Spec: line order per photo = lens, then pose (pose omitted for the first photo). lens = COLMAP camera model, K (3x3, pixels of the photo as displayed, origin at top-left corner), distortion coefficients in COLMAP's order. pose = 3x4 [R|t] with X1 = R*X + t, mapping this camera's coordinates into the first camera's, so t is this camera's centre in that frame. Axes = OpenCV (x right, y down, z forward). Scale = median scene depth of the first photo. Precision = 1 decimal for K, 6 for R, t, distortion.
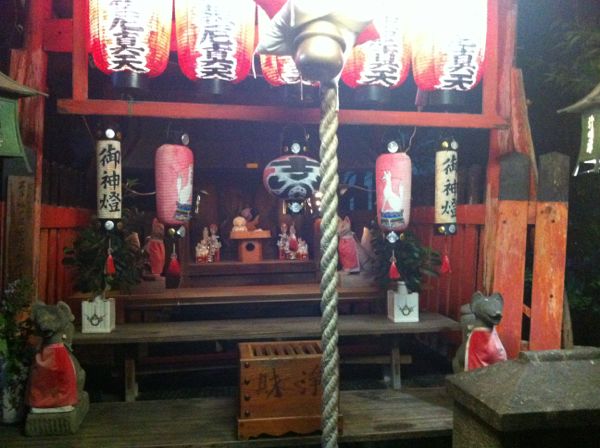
lens RADIAL K [[589.8, 0, 300.0], [0, 589.8, 224.0], [0, 0, 1]] dist [0.034827, -0.008886]
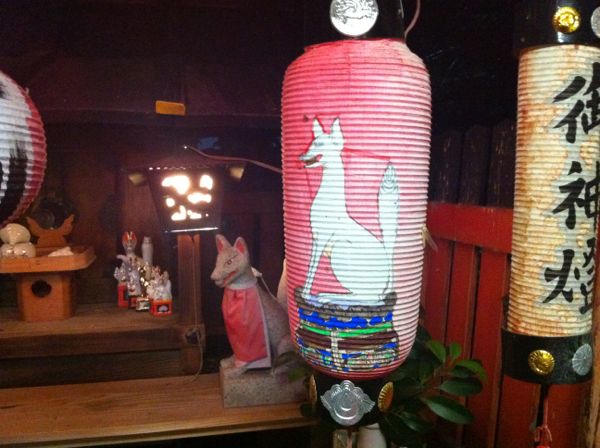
lens RADIAL K [[589.8, 0, 300.0], [0, 589.8, 224.0], [0, 0, 1]] dist [0.034827, -0.008886]
pose [[0.997528, 0.005341, 0.070072, 0.118472], [-0.010347, 0.997403, 0.071271, -0.065924], [-0.069509, -0.071820, 0.994993, 0.755408]]
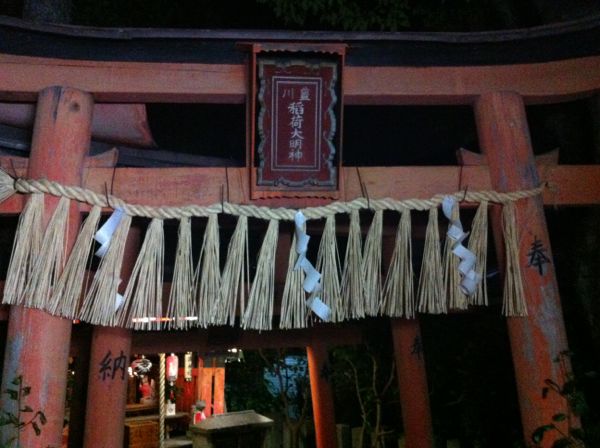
lens RADIAL K [[589.8, 0, 300.0], [0, 589.8, 224.0], [0, 0, 1]] dist [0.034827, -0.008886]
pose [[0.870215, 0.067996, 0.487957, -0.835502], [0.039082, 0.977782, -0.205949, -0.131465], [-0.491119, 0.198290, 0.848223, -2.147658]]
